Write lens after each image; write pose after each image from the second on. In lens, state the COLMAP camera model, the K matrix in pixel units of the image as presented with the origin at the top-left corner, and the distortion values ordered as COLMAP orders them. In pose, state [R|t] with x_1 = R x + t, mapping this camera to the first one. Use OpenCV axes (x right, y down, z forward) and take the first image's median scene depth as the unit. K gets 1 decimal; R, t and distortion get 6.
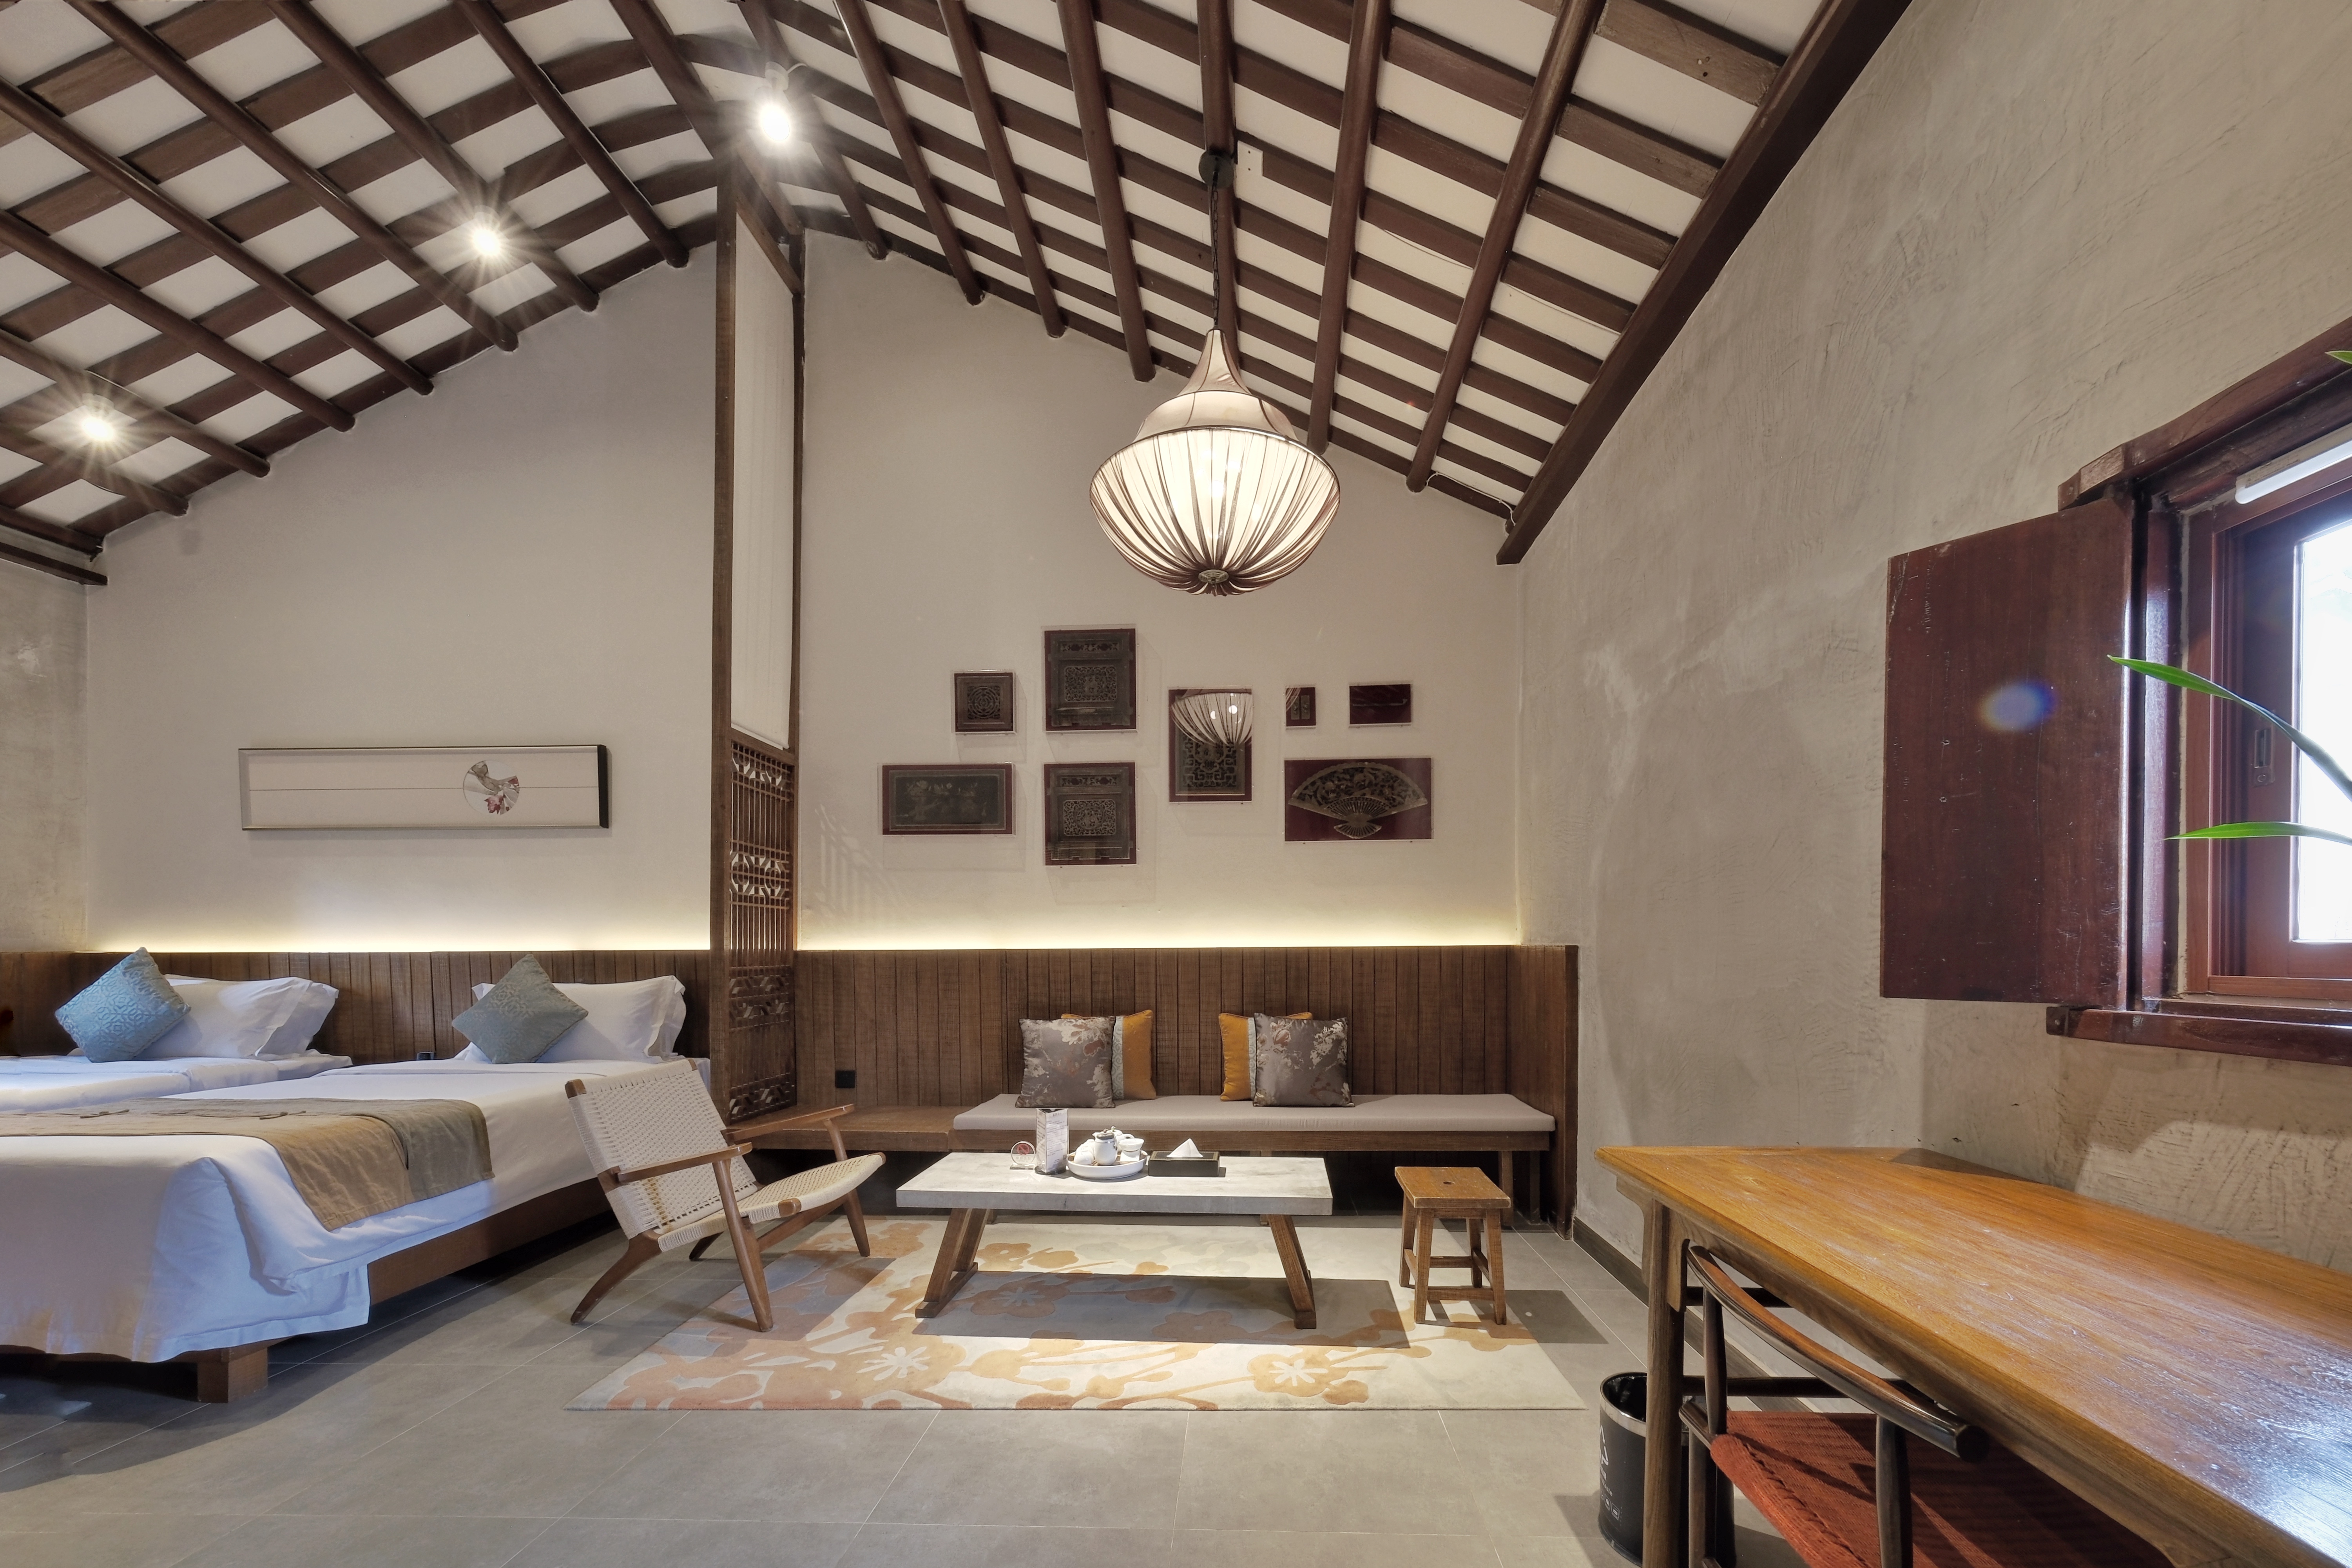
lens RADIAL K [[855.6, 0, 1203.0], [0, 855.6, 953.0], [0, 0, 1]] dist [-0.000872, 0.003426]
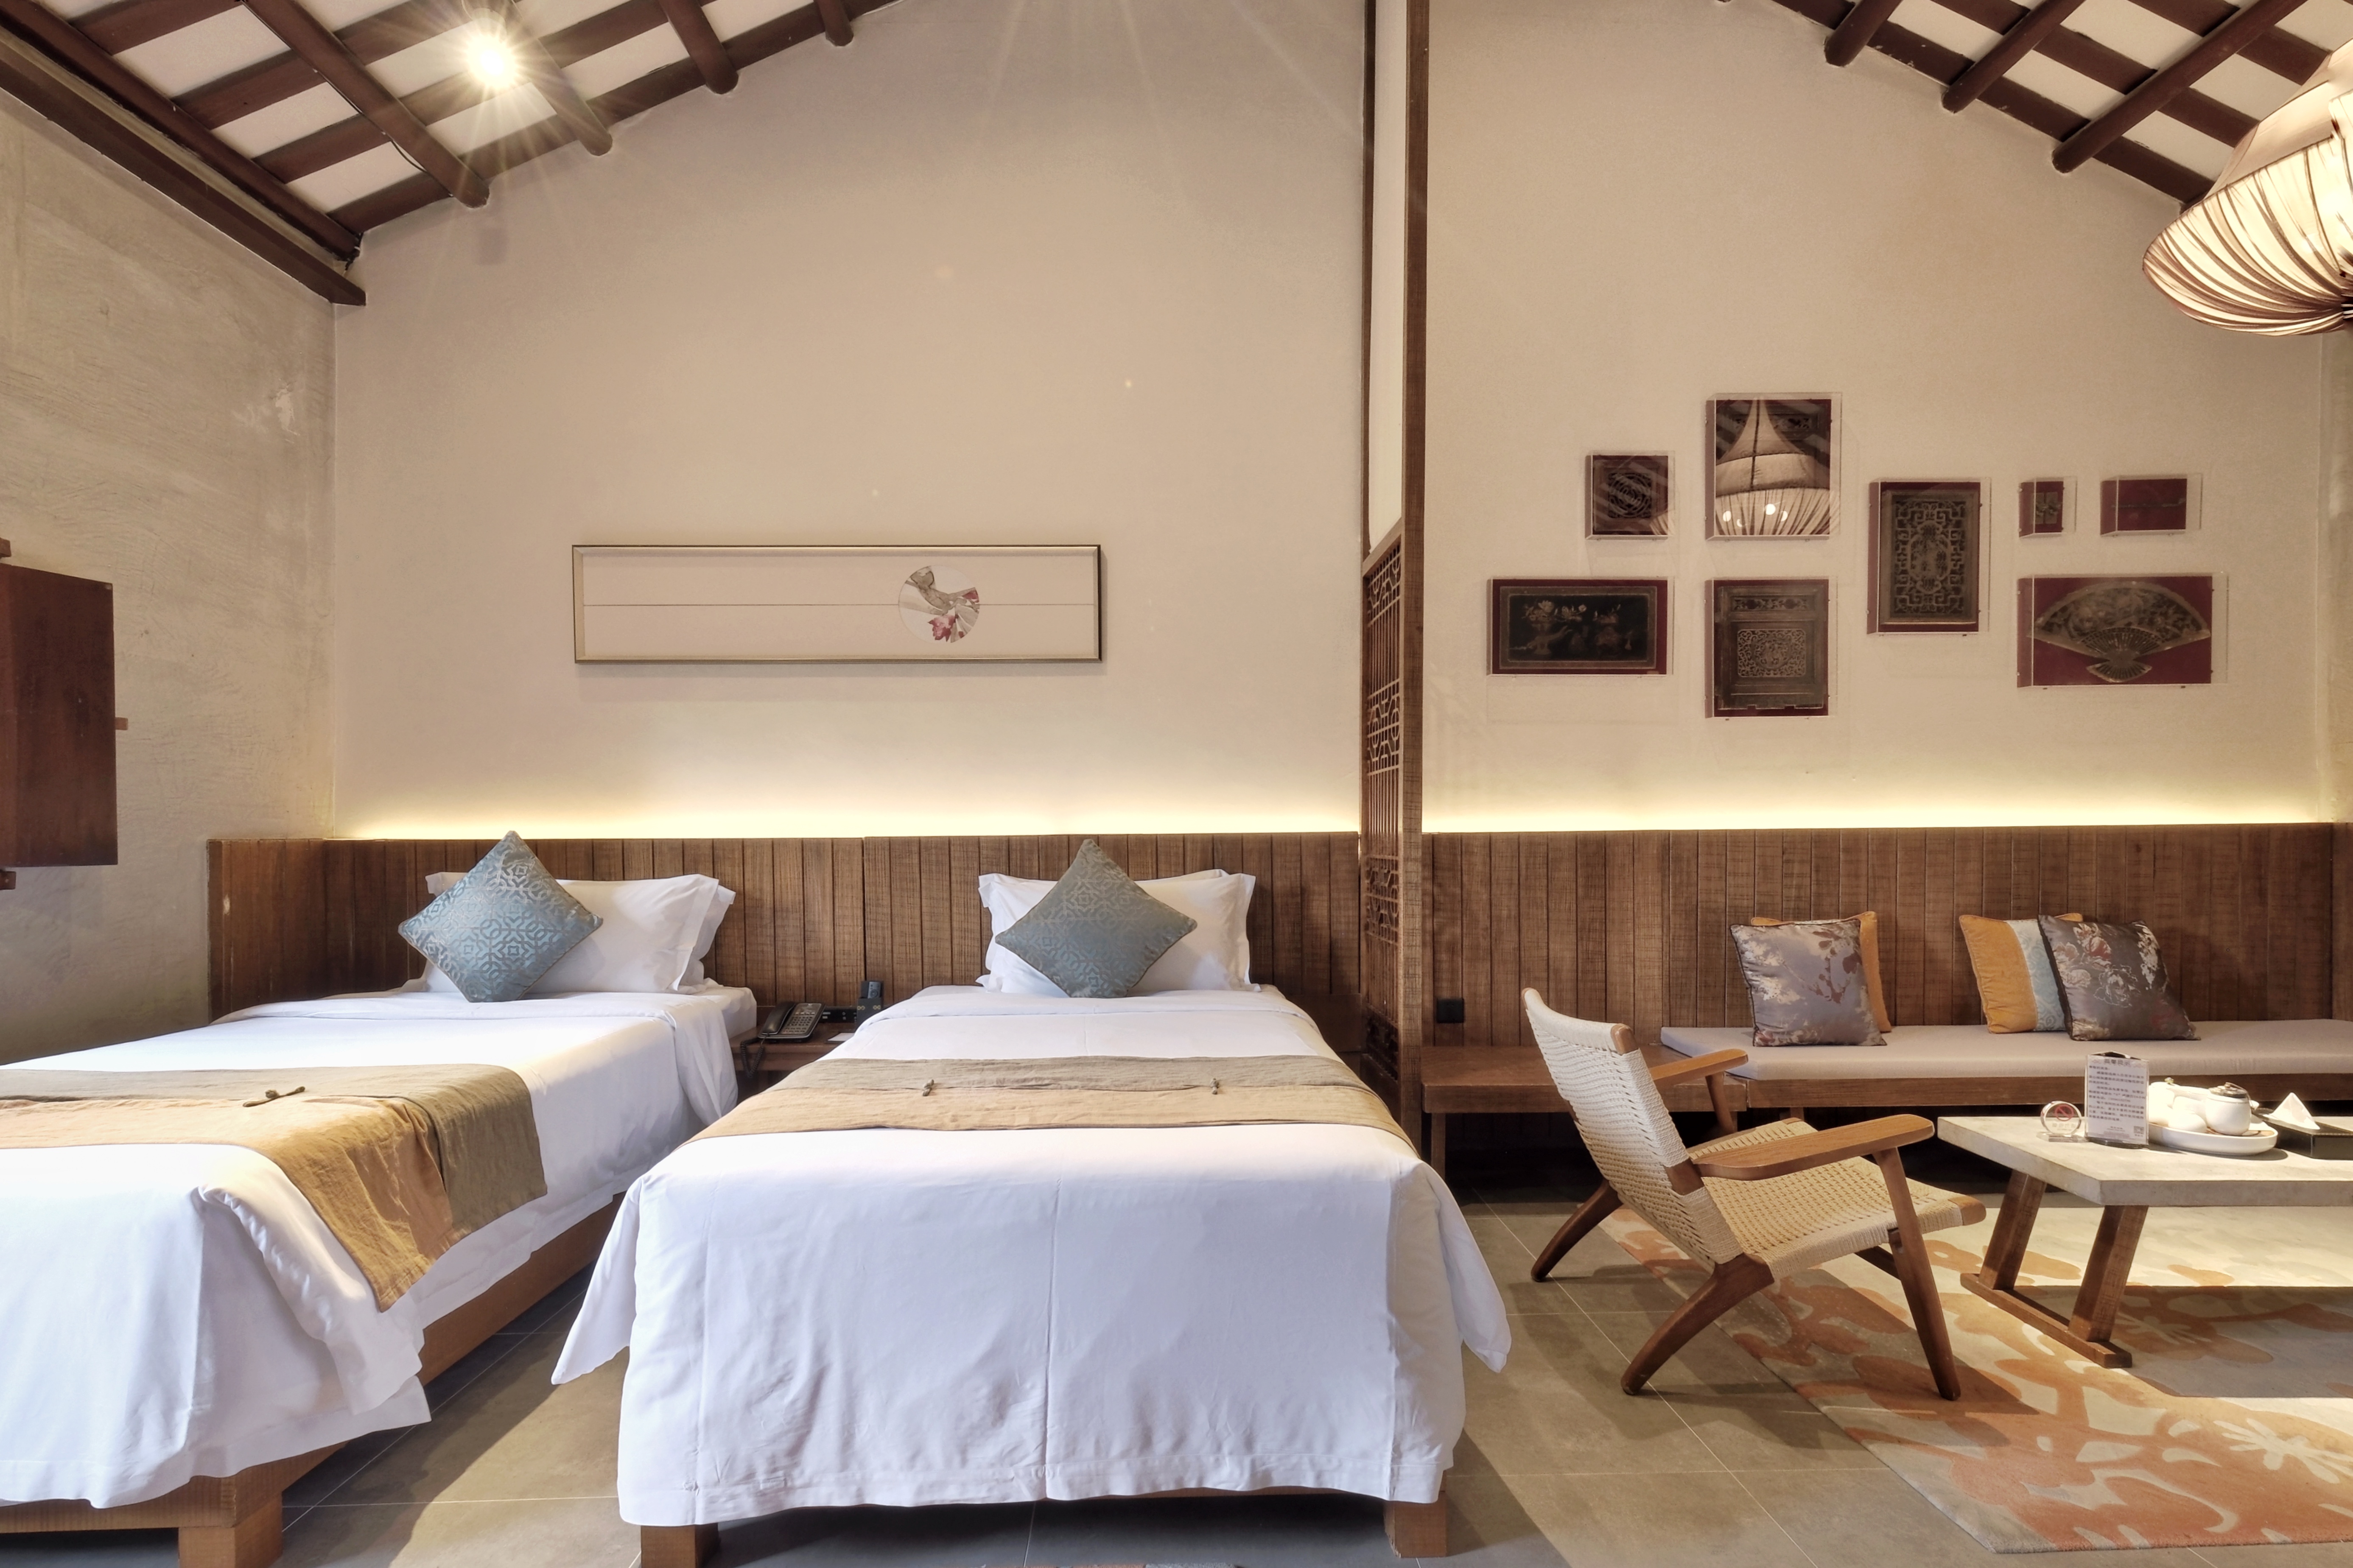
lens RADIAL K [[1031.9, 0, 1172.4], [0, 1031.9, 842.3], [0, 0, 1]] dist [-0.002276, 0.007295]
pose [[0.997931, -0.003435, 0.064207, -0.709649], [0.003111, 0.999982, 0.005141, -0.000042], [-0.064223, -0.004931, 0.997923, 0.138768]]
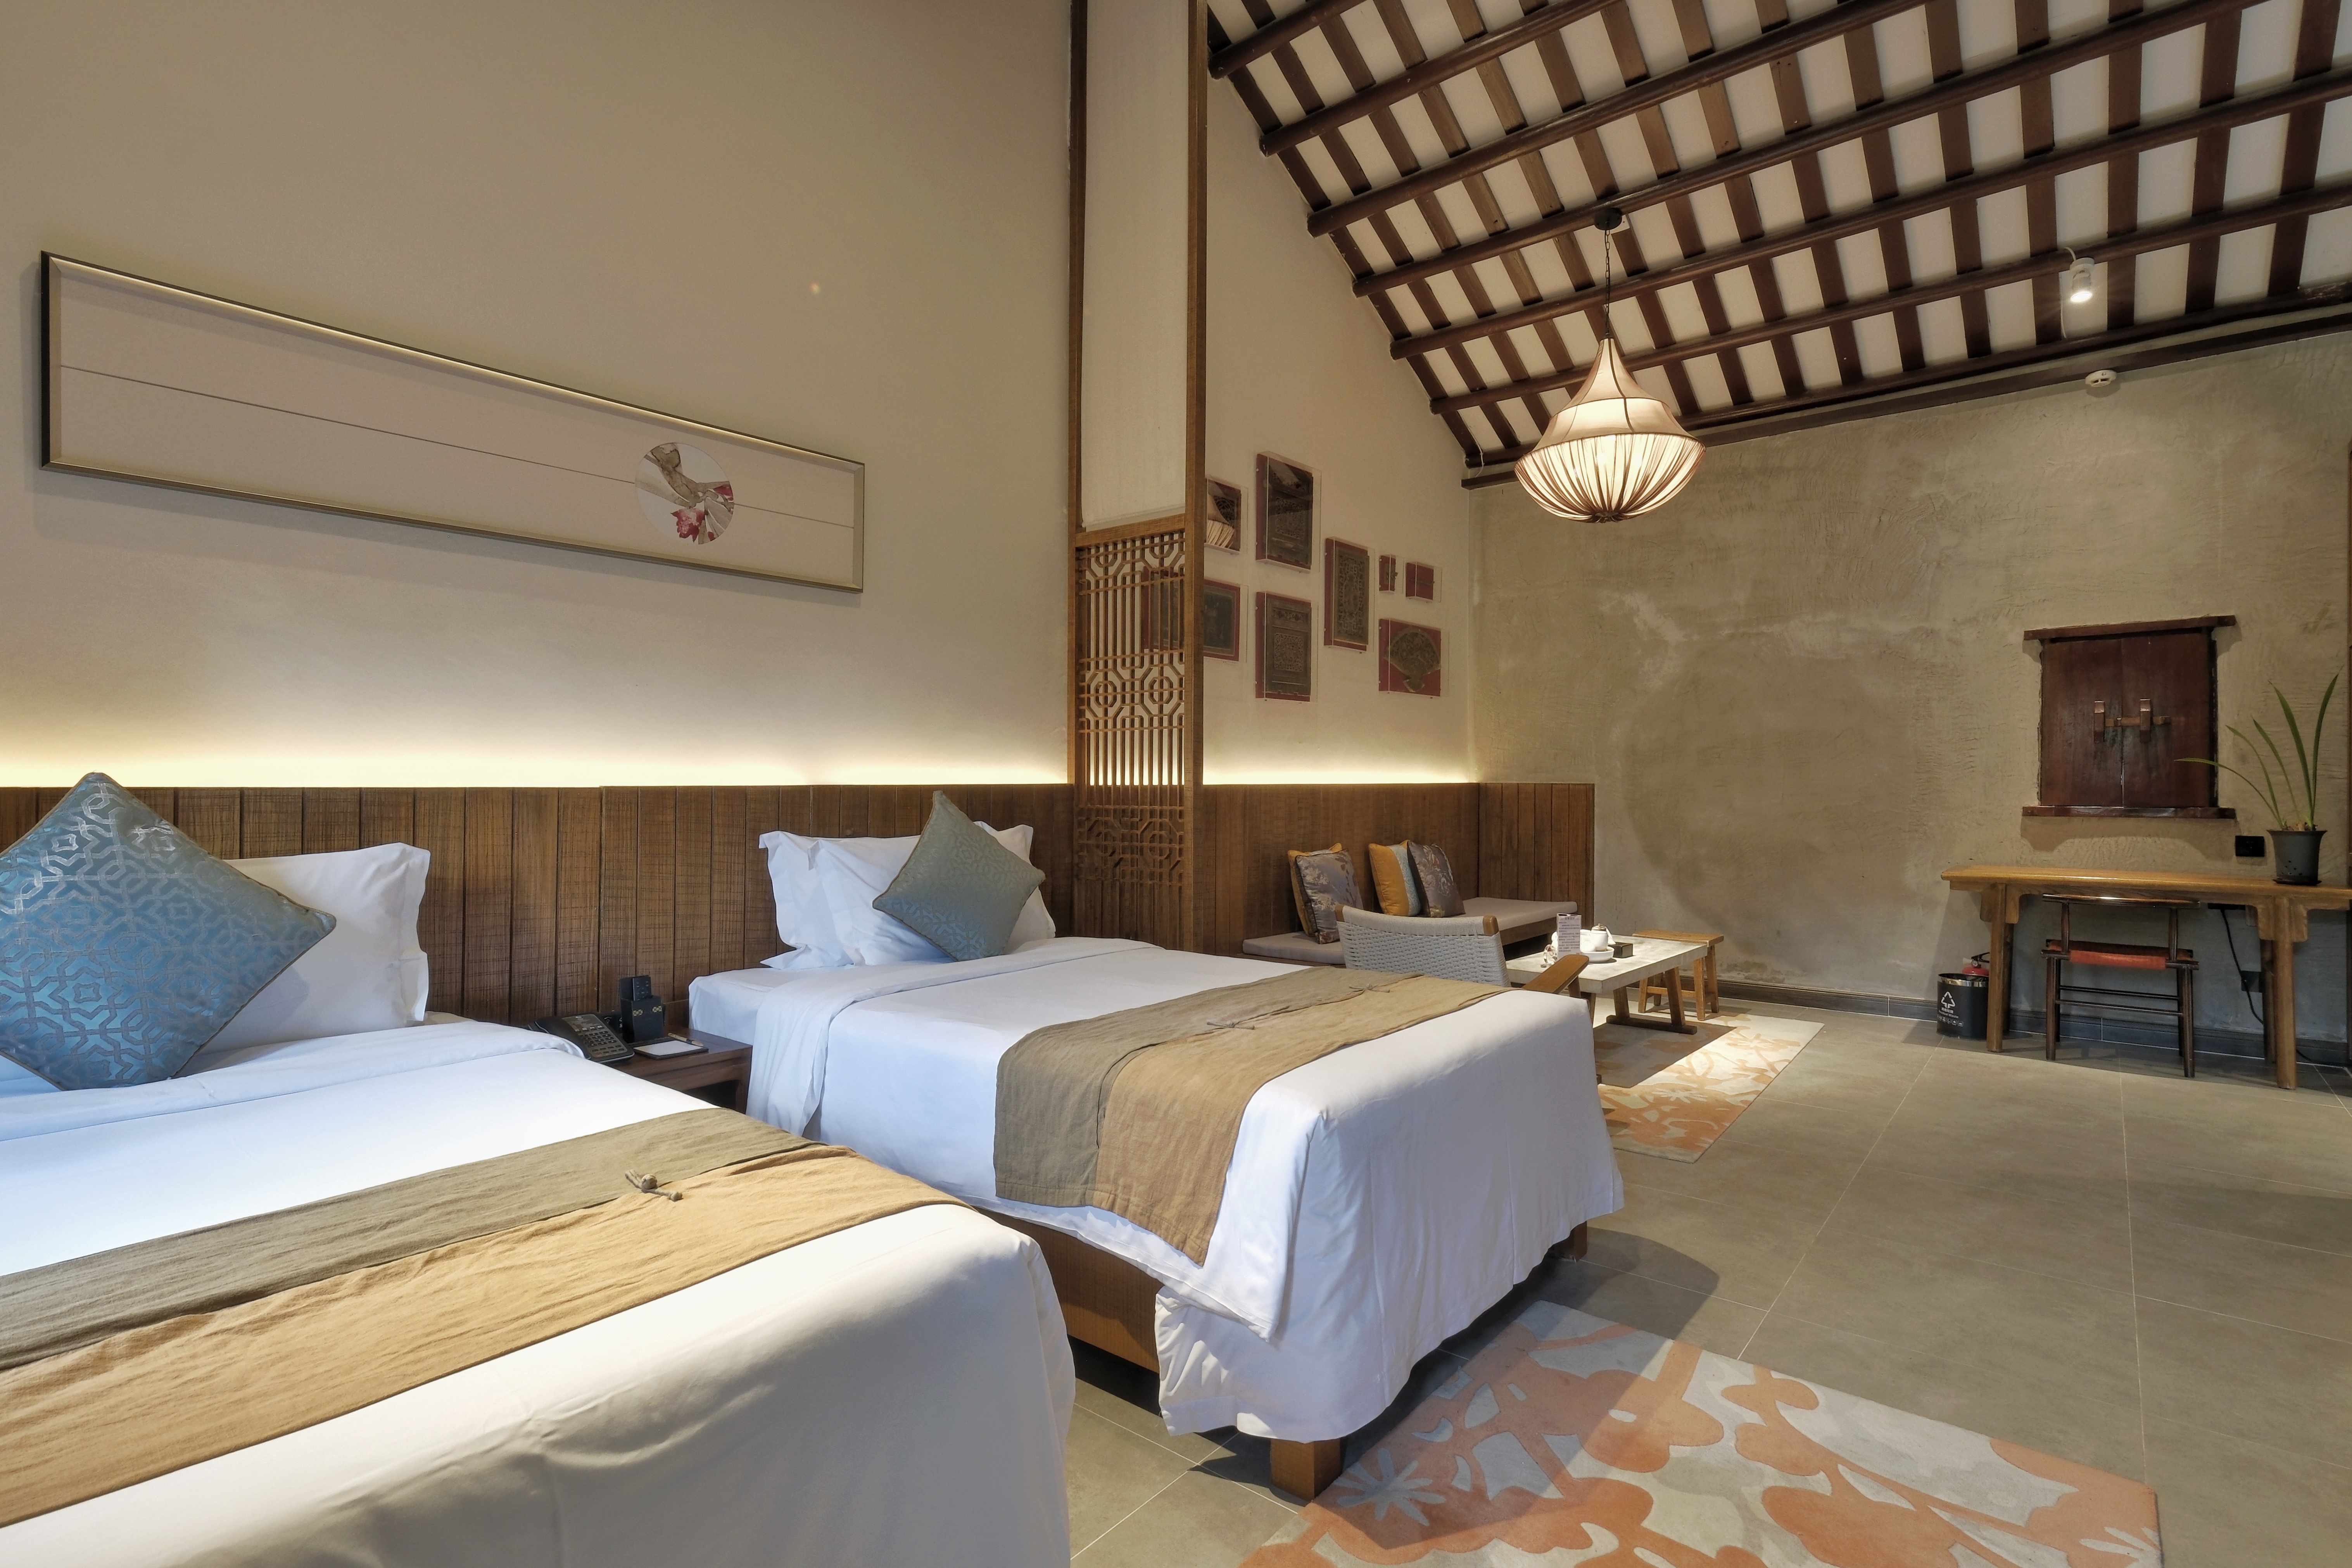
lens RADIAL K [[1116.3, 0, 1176.0], [0, 1116.3, 784.0], [0, 0, 1]] dist [-0.002473, 0.000164]
pose [[0.614363, 0.003474, 0.789016, -1.237169], [-0.000342, 0.999991, -0.004137, 0.000045], [-0.789023, 0.002272, 0.614359, 0.305880]]
